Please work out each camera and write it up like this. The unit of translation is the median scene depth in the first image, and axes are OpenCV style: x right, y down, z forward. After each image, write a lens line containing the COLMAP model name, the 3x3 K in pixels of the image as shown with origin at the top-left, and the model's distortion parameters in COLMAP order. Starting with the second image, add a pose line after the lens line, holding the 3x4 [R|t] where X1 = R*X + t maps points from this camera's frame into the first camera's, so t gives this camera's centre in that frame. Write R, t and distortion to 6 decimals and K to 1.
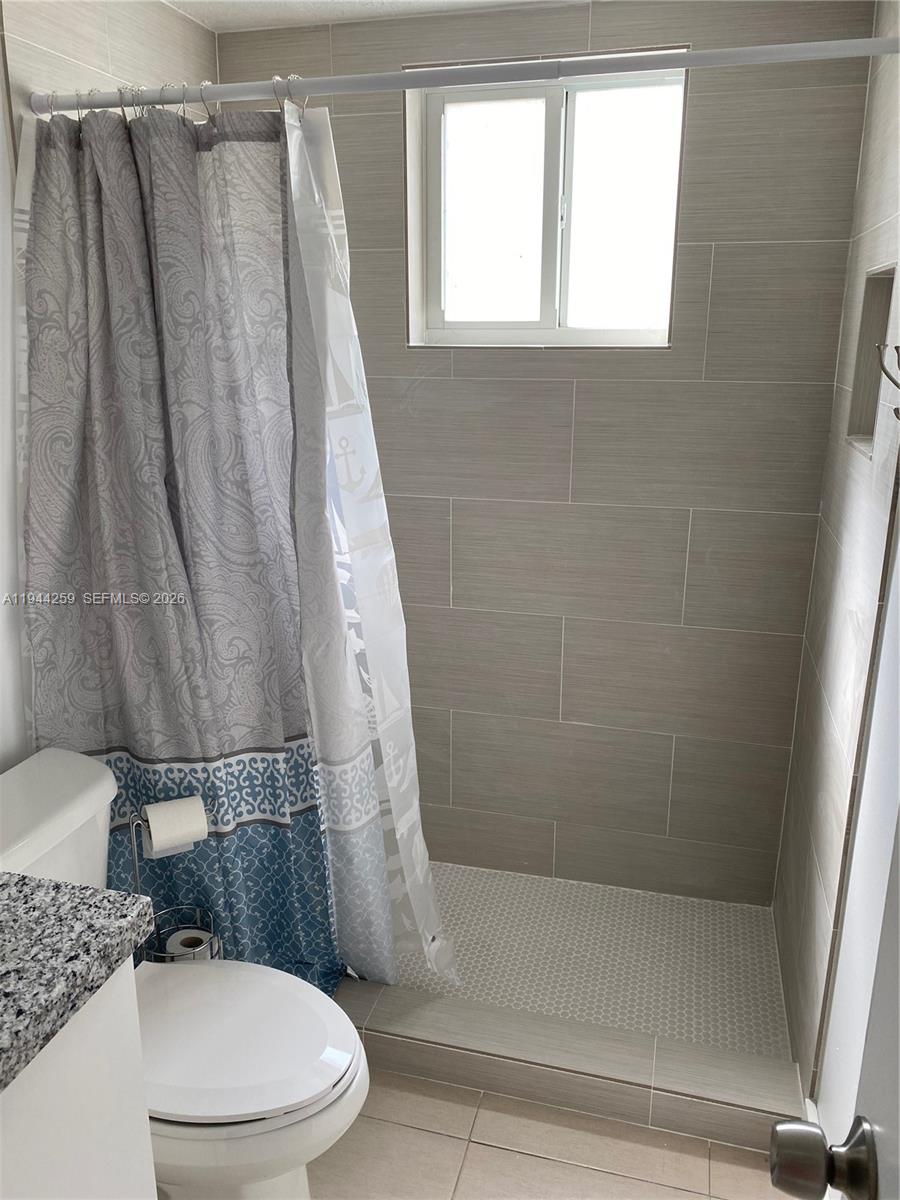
lens RADIAL K [[920.4, 0, 447.1], [0, 920.4, 593.1], [0, 0, 1]] dist [0.008536, -0.002477]
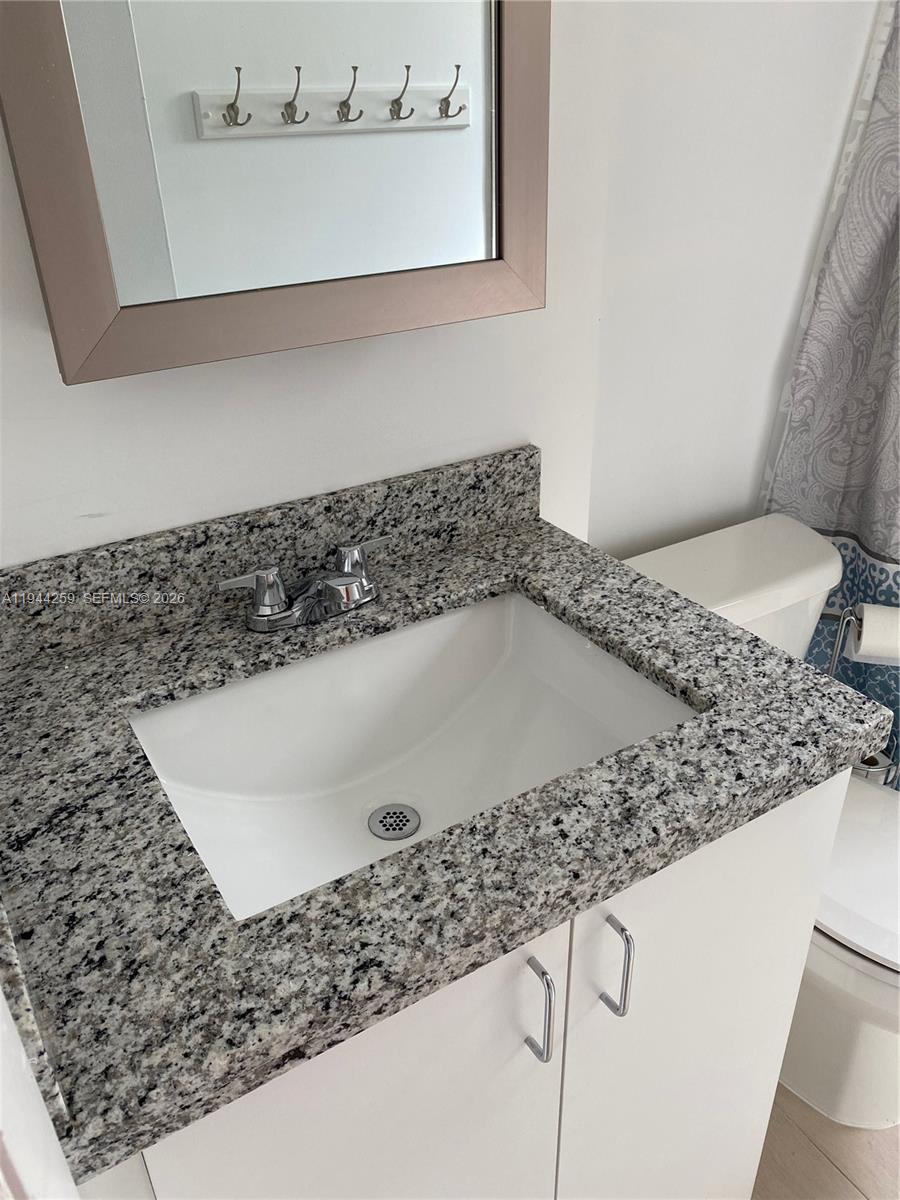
lens RADIAL K [[920.4, 0, 451.6], [0, 920.4, 601.4], [0, 0, 1]] dist [0.008536, -0.002477]
pose [[0.733600, 0.316957, -0.601141, -0.083706], [-0.164627, 0.941112, 0.295307, 0.029585], [0.659340, -0.117673, 0.742579, 0.067013]]
